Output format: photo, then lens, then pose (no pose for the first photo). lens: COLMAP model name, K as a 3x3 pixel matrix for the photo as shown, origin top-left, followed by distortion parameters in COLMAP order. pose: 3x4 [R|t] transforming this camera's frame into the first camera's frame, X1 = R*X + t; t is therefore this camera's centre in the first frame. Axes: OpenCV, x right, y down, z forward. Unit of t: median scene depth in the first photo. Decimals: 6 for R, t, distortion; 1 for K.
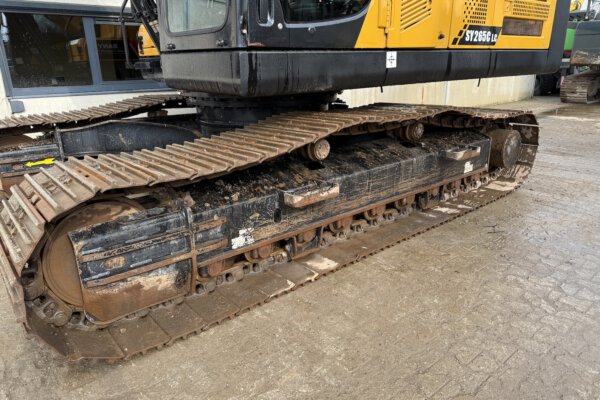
lens RADIAL K [[424.9, 0, 300.0], [0, 424.9, 195.8], [0, 0, 1]] dist [0.154101, -0.257893]
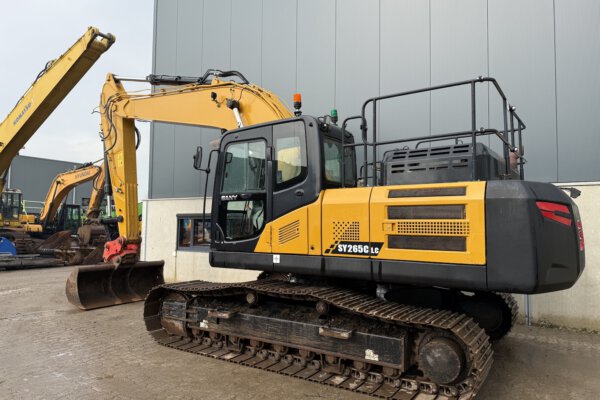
lens RADIAL K [[424.9, 0, 300.0], [0, 424.9, 195.8], [0, 0, 1]] dist [0.154101, -0.257893]
pose [[0.273437, -0.049559, -0.960612, 2.205142], [-0.294752, 0.946312, -0.132722, -0.389748], [0.915616, 0.319434, 0.244148, 0.605599]]
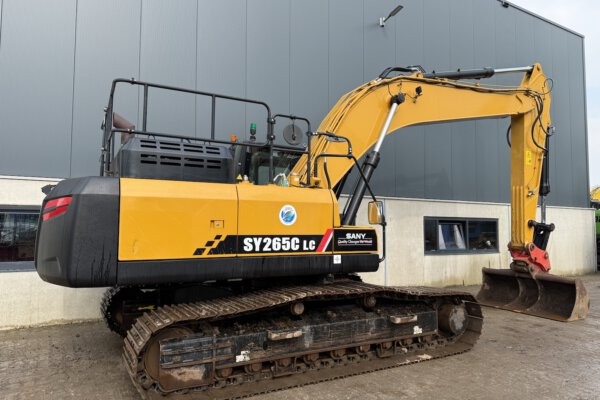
lens RADIAL K [[424.9, 0, 300.0], [0, 424.9, 195.8], [0, 0, 1]] dist [0.154101, -0.257893]
pose [[0.981338, 0.013286, -0.191830, 0.412290], [-0.080698, 0.933964, -0.348138, 0.075186], [0.174537, 0.357121, 0.917606, -0.822023]]
